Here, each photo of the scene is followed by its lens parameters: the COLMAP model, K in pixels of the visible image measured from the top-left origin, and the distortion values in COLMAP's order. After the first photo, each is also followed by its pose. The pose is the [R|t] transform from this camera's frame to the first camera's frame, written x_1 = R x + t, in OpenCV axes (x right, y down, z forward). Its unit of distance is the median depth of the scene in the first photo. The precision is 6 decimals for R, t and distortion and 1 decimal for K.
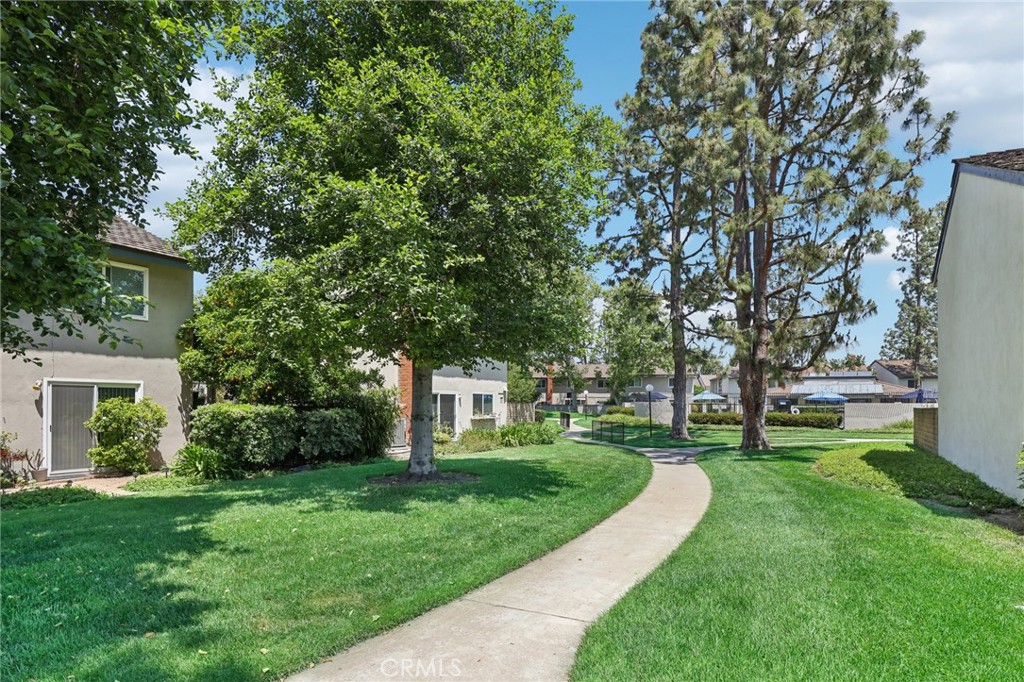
lens RADIAL K [[577.1, 0, 492.9], [0, 577.1, 386.0], [0, 0, 1]] dist [-0.002849, -0.000760]
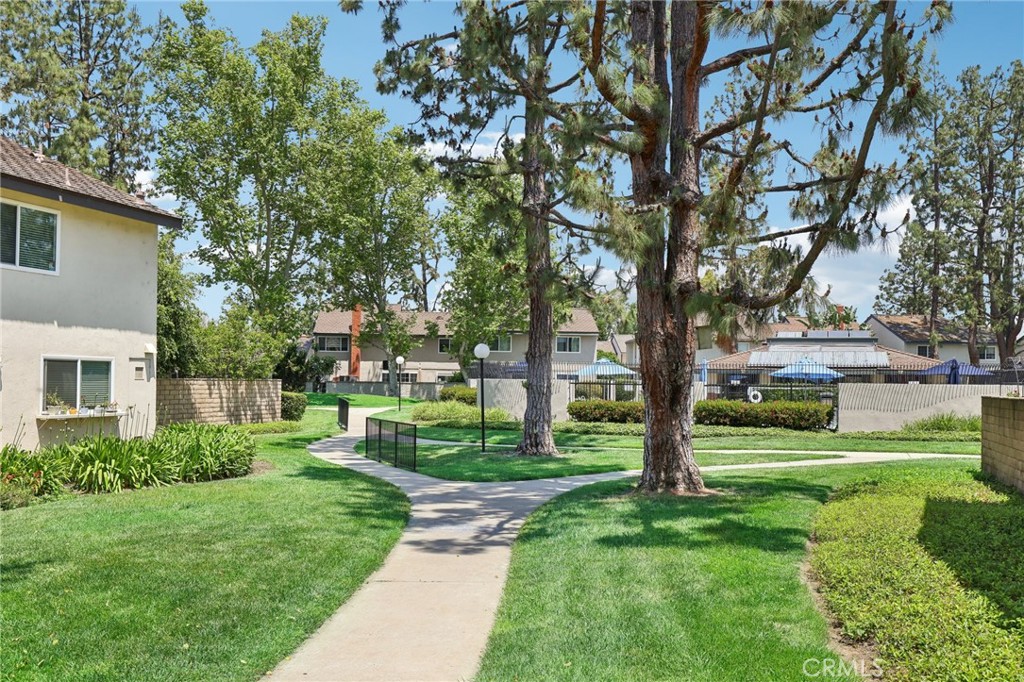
lens RADIAL K [[856.1, 0, 514.5], [0, 856.1, 341.5], [0, 0, 1]] dist [0.008003, 0.002804]
pose [[0.978147, 0.014751, 0.207389, 0.139258], [-0.012207, 0.999834, -0.013542, 0.004447], [-0.207554, 0.010714, 0.978165, 0.266281]]
